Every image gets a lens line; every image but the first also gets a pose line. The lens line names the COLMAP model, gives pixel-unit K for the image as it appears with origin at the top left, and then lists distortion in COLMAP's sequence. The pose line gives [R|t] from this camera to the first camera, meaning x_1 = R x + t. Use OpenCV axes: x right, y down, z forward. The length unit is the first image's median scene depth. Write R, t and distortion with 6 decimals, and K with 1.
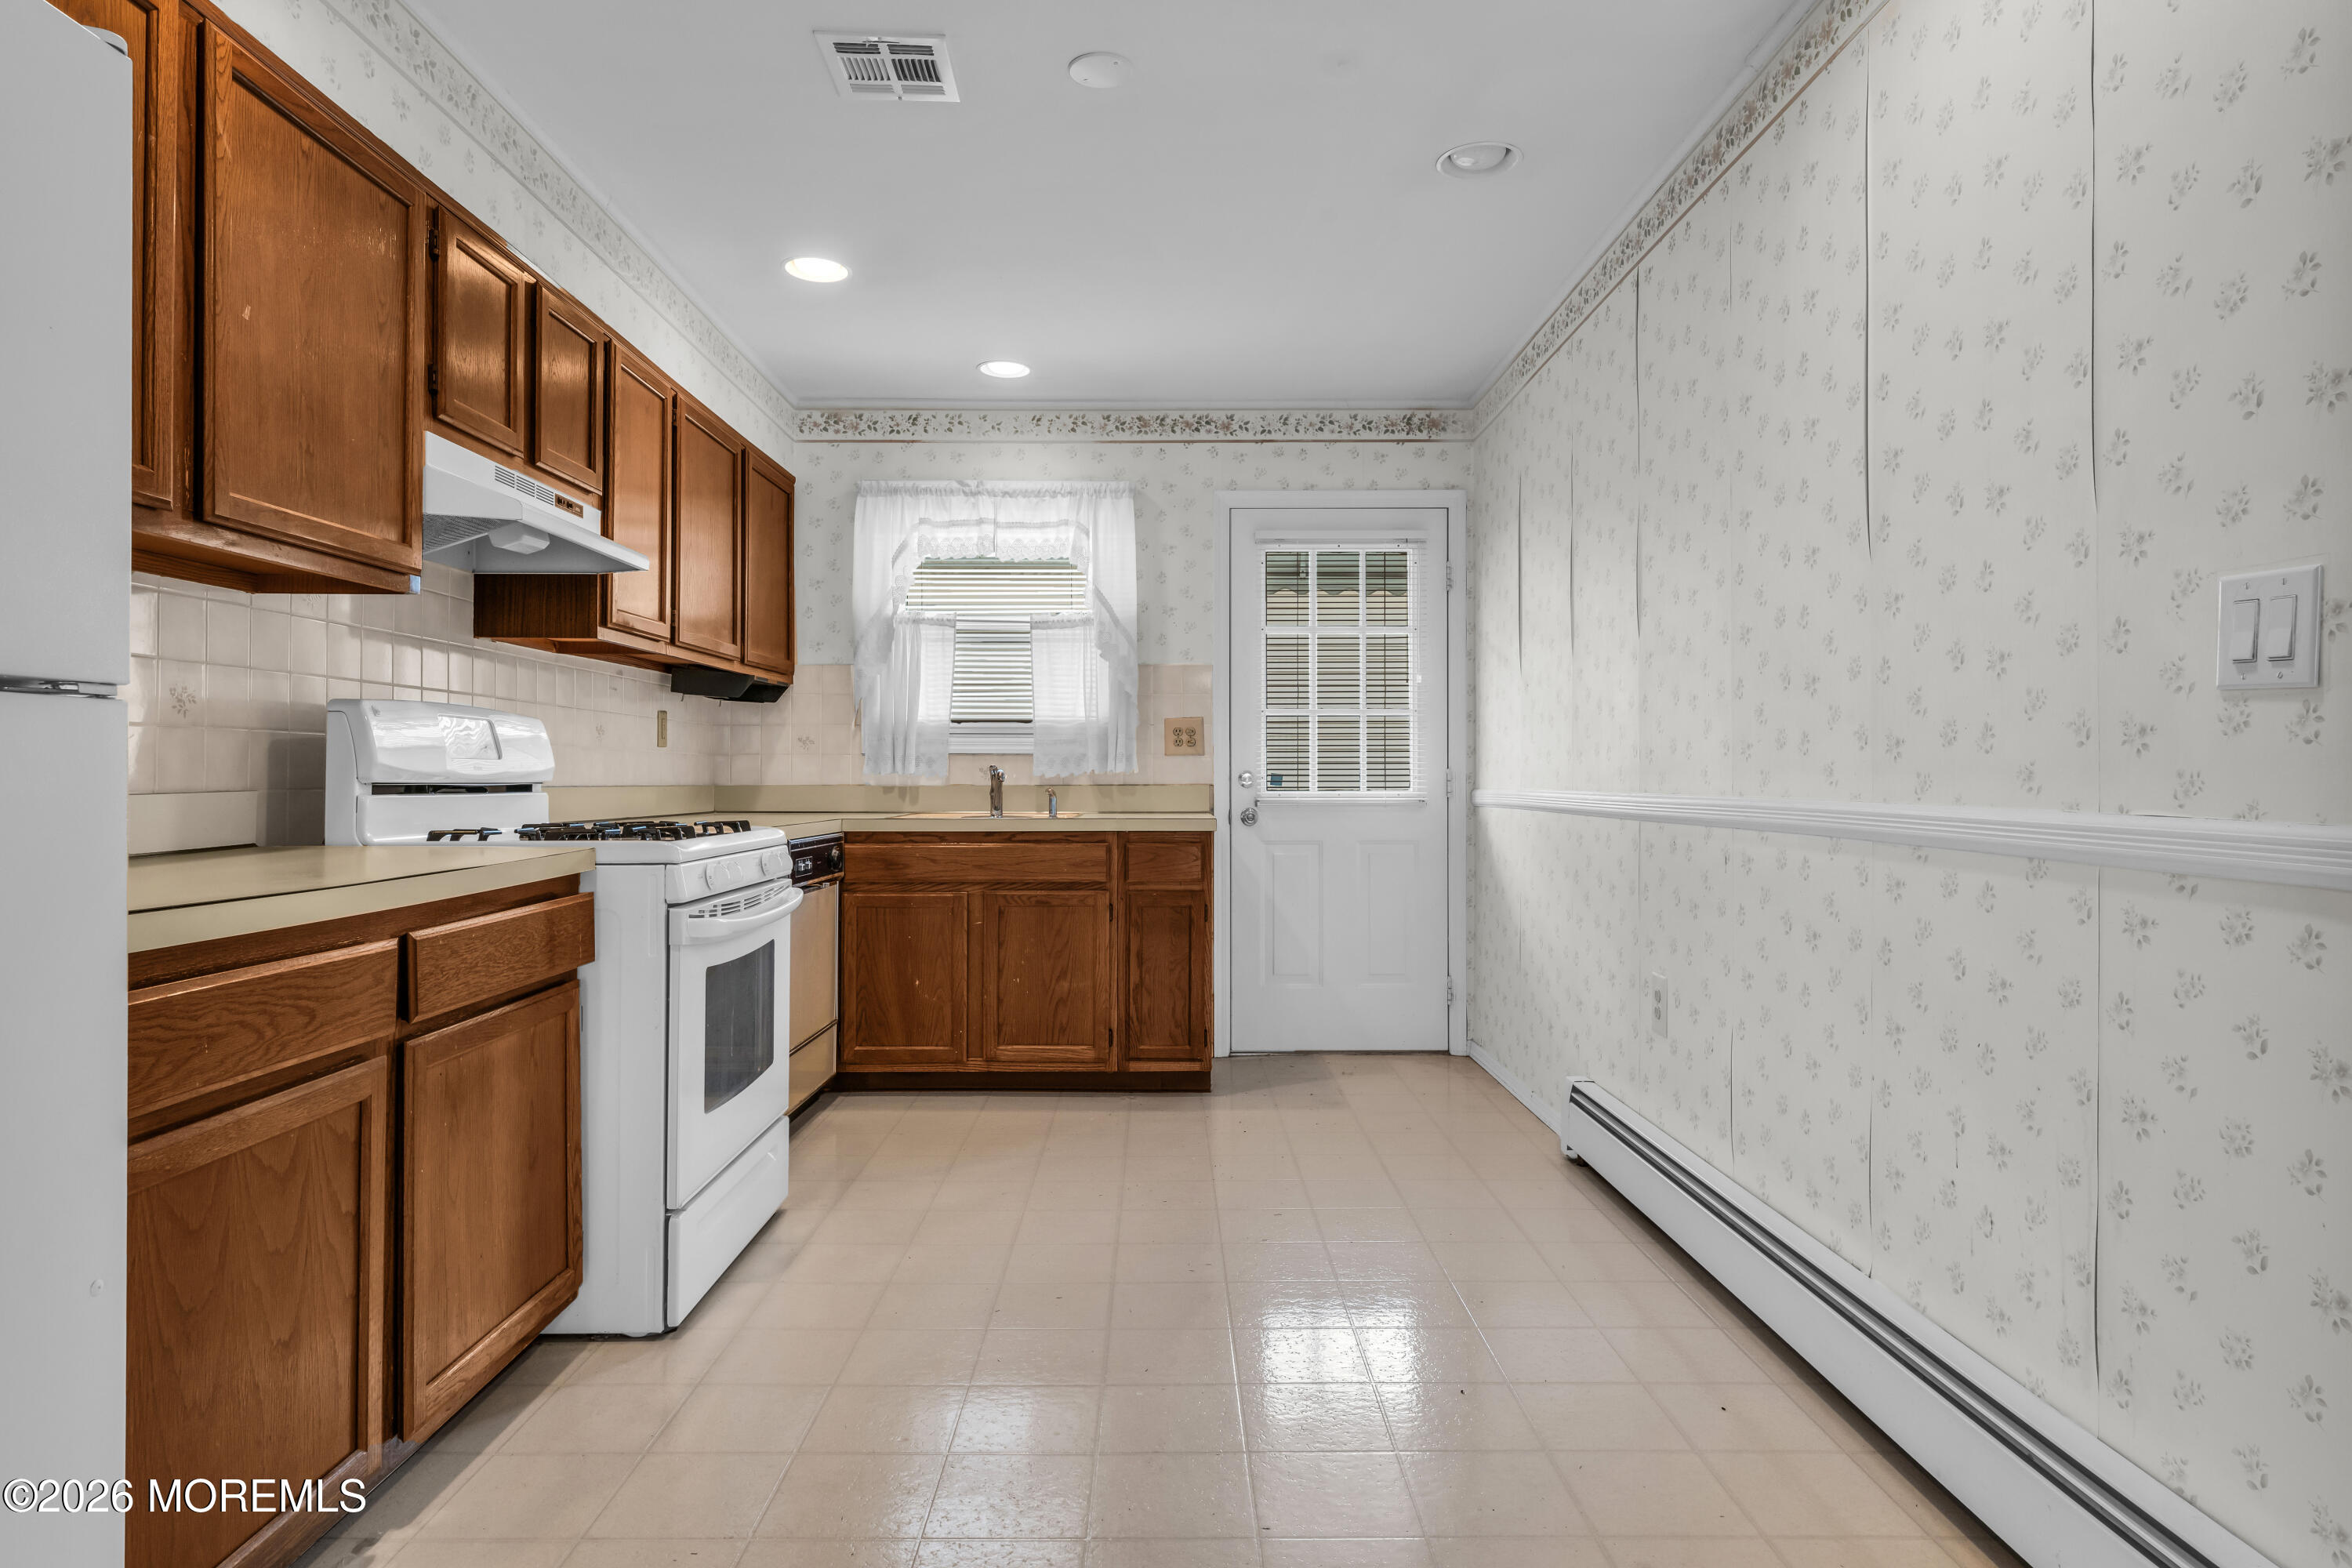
lens RADIAL K [[1334.5, 0, 1179.3], [0, 1334.5, 765.5], [0, 0, 1]] dist [0.001339, -0.003705]
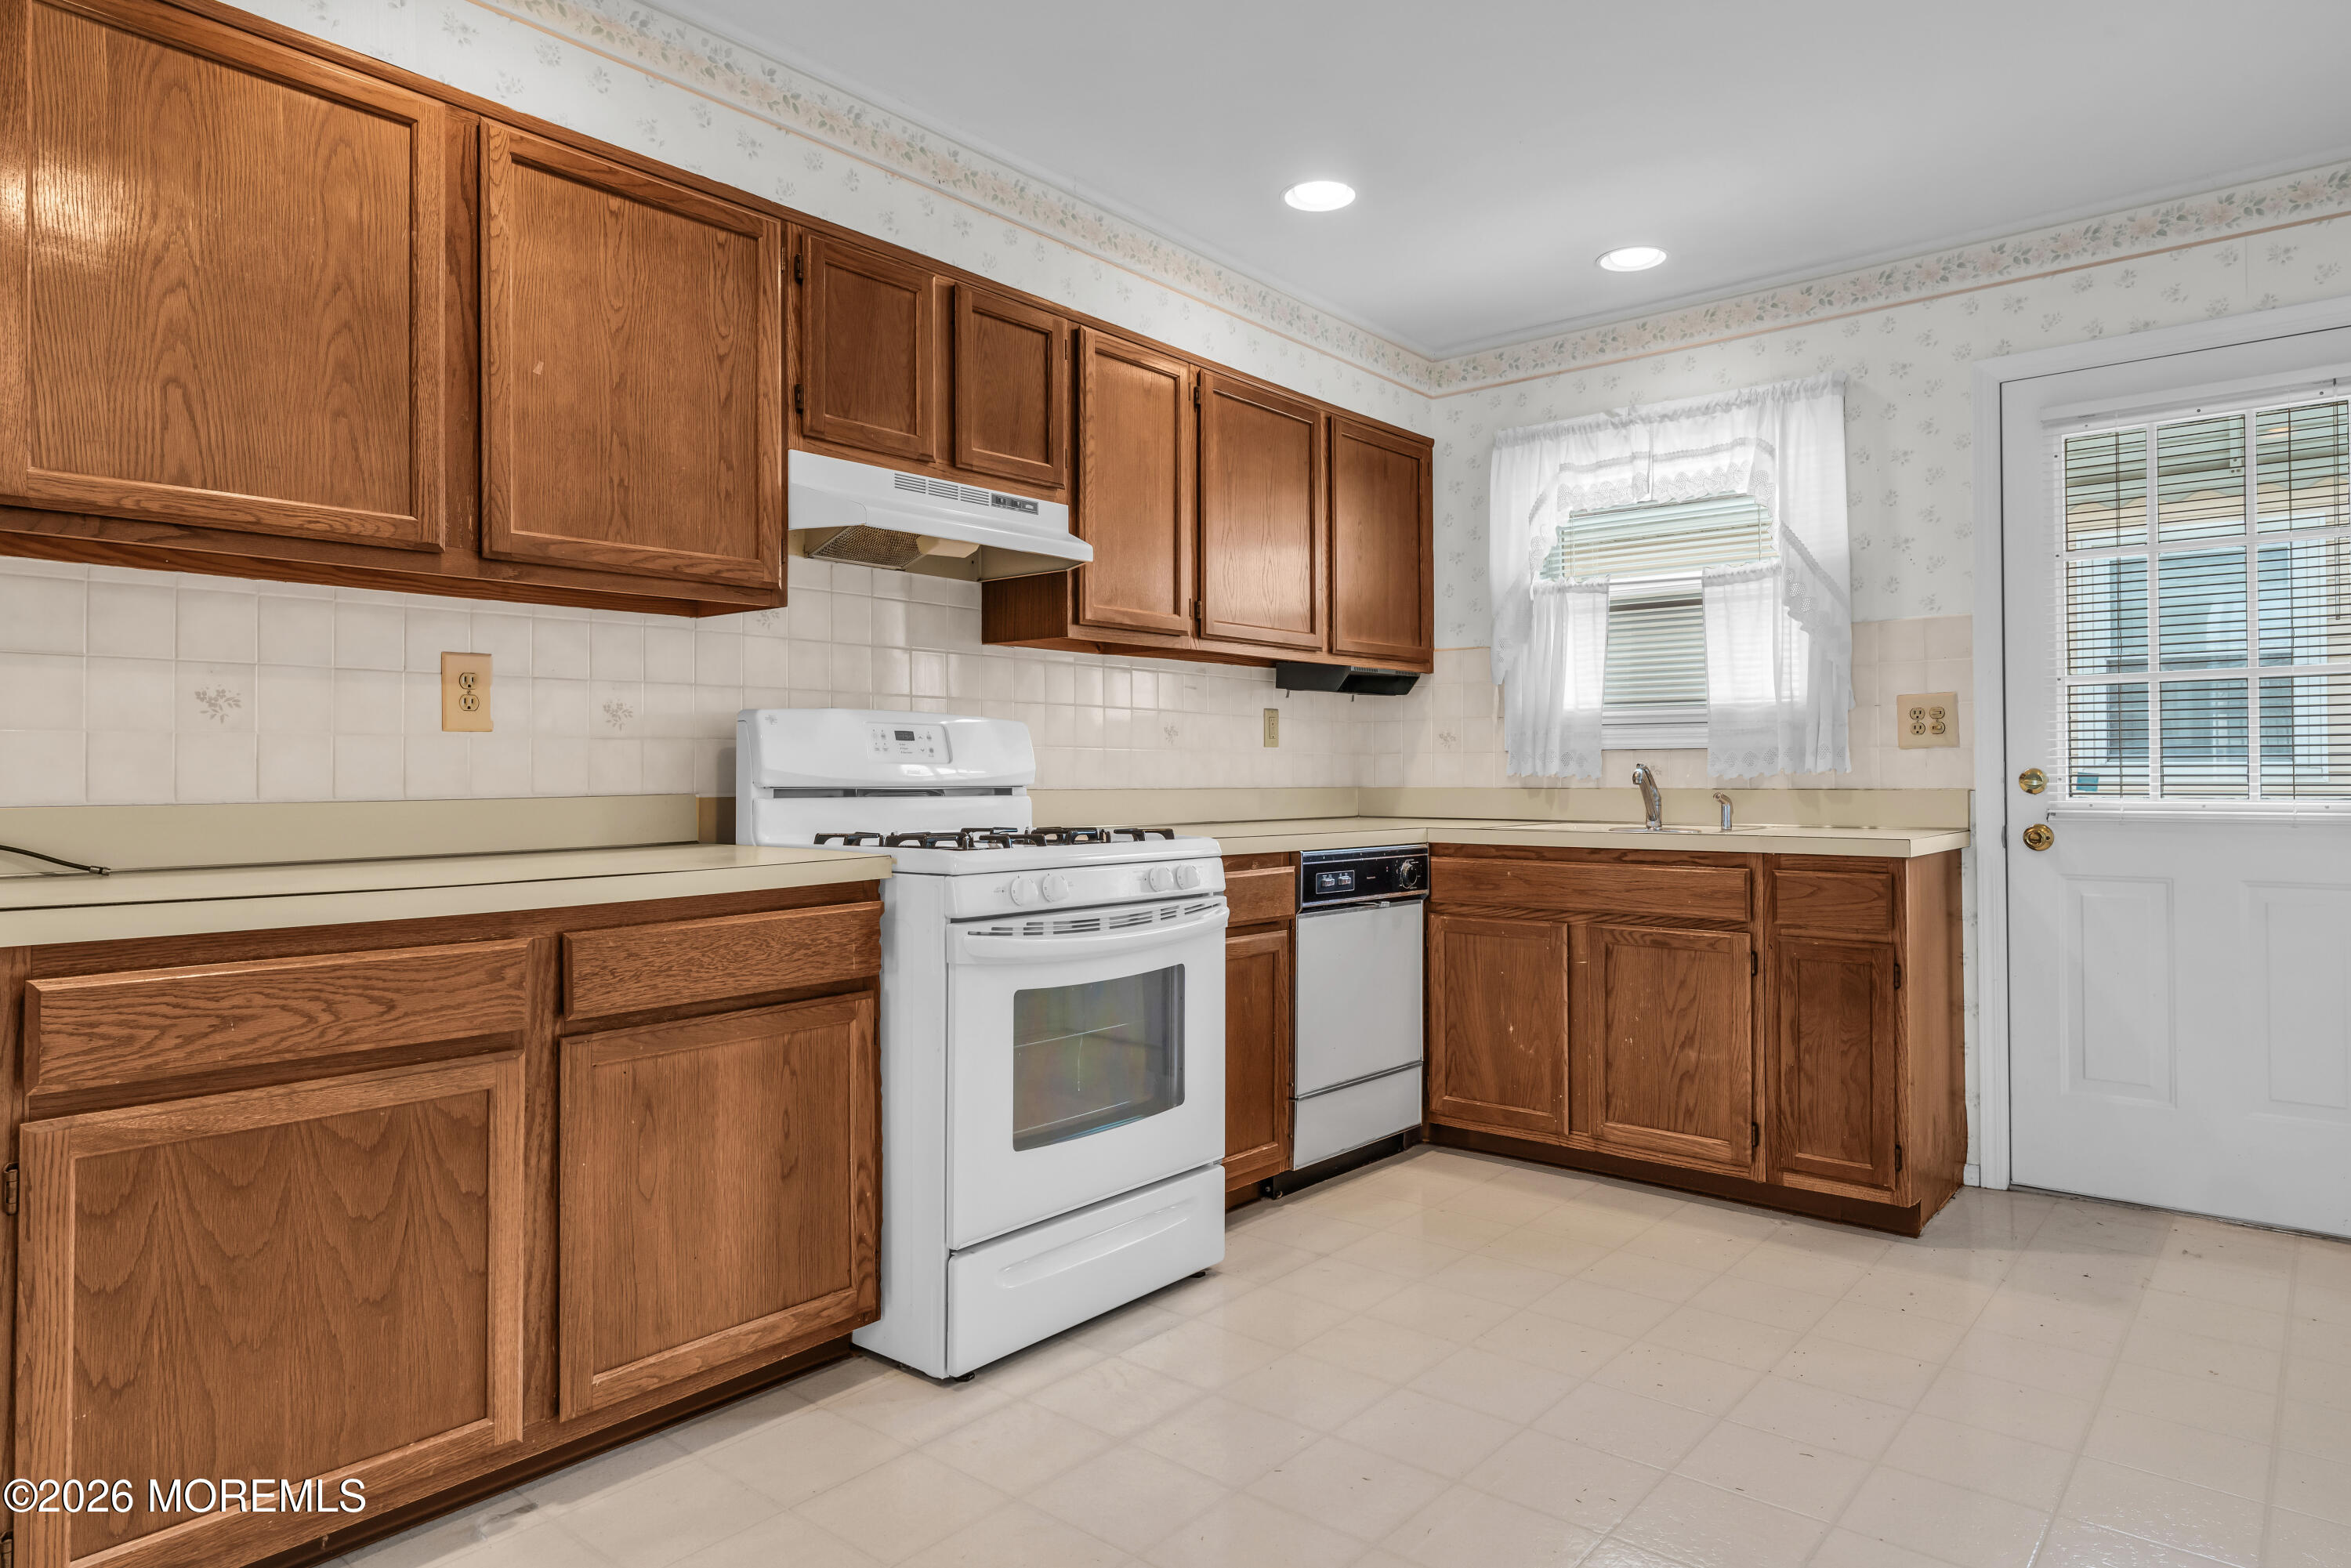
lens RADIAL K [[1414.3, 0, 1167.0], [0, 1414.3, 762.7], [0, 0, 1]] dist [0.005081, -0.001973]
pose [[0.756621, -0.008707, -0.653795, 0.215359], [0.008364, 0.999958, -0.003637, -0.000002], [0.653800, -0.002716, 0.756663, 0.202095]]
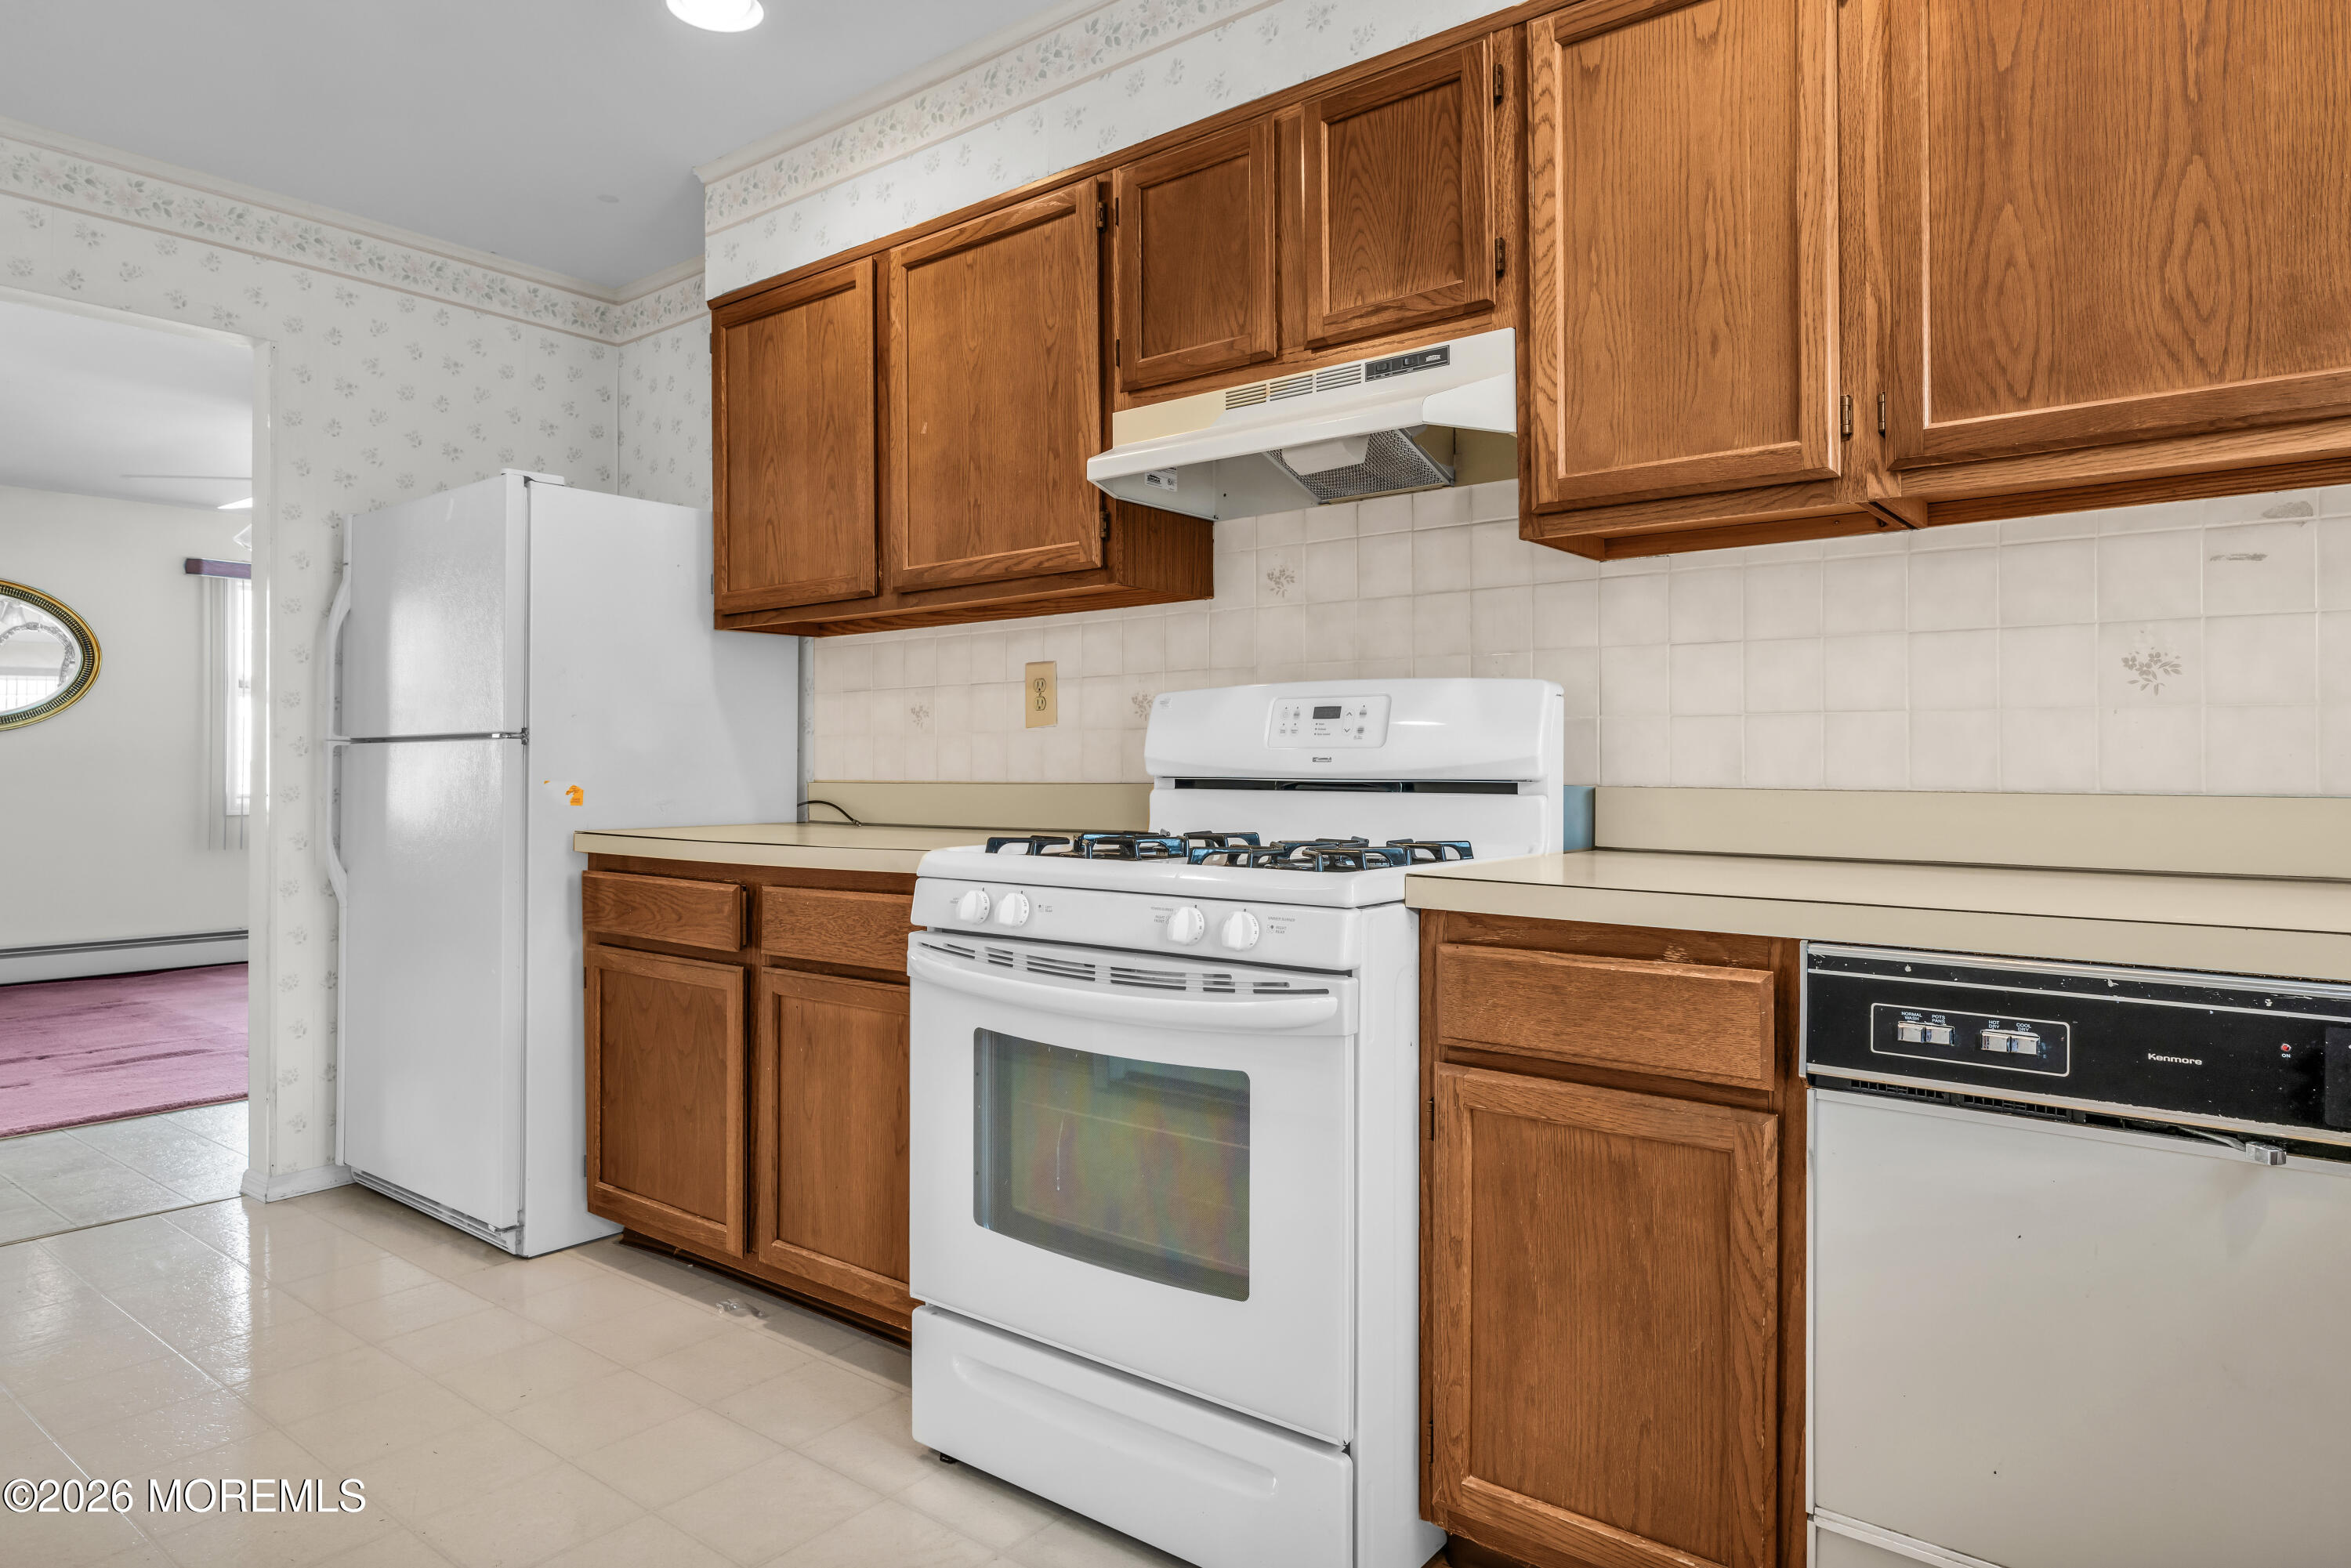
lens RADIAL K [[1414.3, 0, 1174.7], [0, 1414.3, 758.7], [0, 0, 1]] dist [0.005081, -0.001973]
pose [[-0.639495, -0.004686, -0.768781, 0.110654], [0.006330, 0.999915, -0.011360, 0.006449], [0.768769, -0.012131, -0.639411, 0.959228]]
